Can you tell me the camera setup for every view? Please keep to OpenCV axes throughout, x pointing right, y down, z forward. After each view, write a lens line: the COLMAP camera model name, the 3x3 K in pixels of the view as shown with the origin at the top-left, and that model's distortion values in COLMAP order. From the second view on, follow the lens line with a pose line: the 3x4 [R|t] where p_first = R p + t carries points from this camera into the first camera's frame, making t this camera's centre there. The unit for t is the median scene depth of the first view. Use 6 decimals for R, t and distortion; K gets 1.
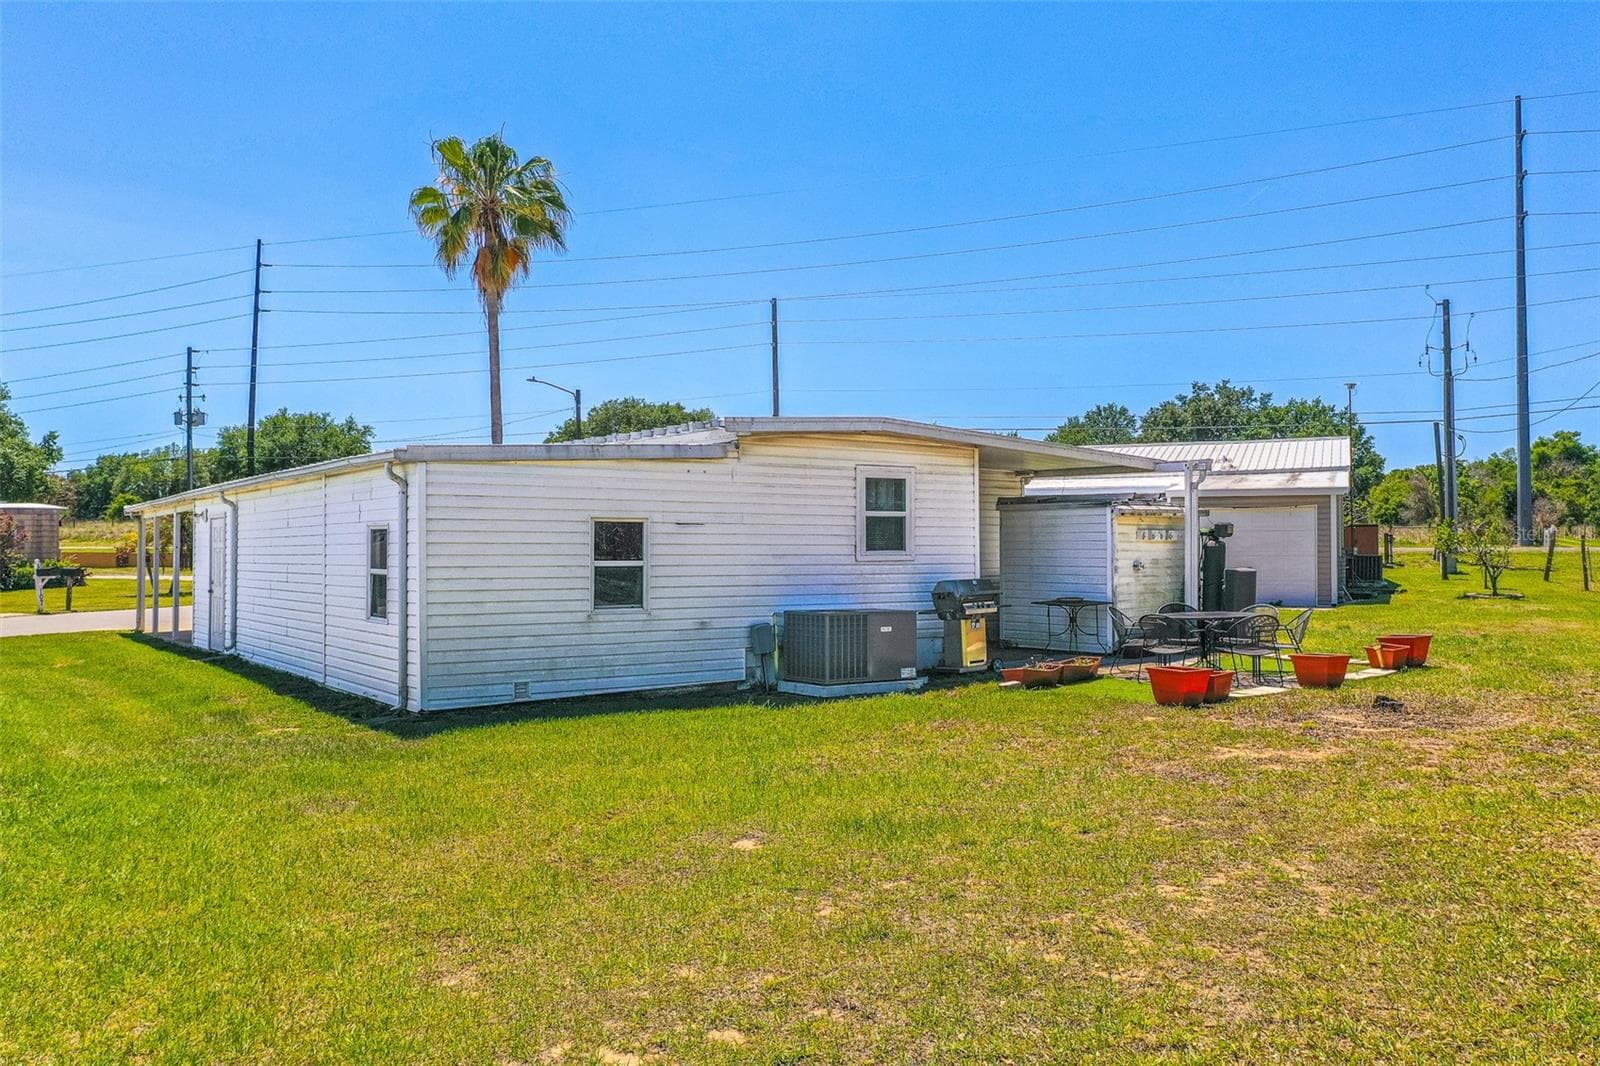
lens RADIAL K [[1260.2, 0, 800.0], [0, 1260.2, 533.0], [0, 0, 1]] dist [0.002852, -0.002666]
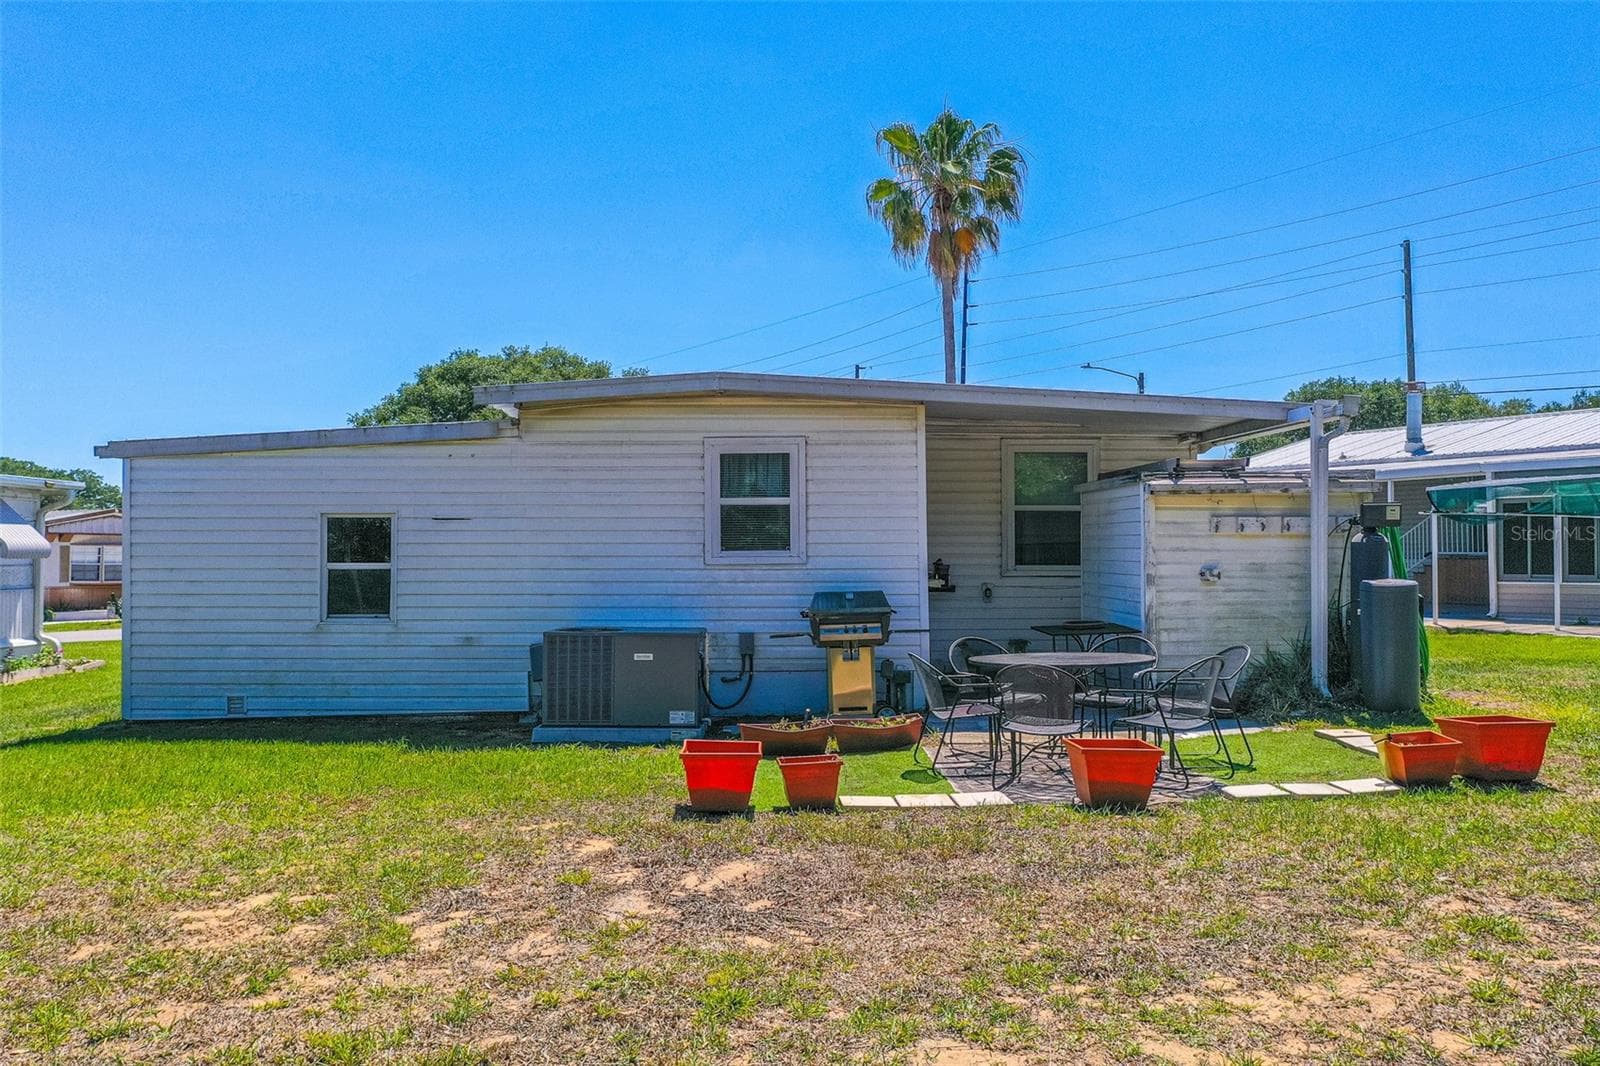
lens RADIAL K [[1260.2, 0, 800.0], [0, 1260.2, 533.0], [0, 0, 1]] dist [0.002852, -0.002666]
pose [[0.809275, -0.009787, -0.587348, 0.553143], [0.009631, 0.999948, -0.003392, 0.006645], [0.587350, -0.002912, 0.809328, 0.433868]]
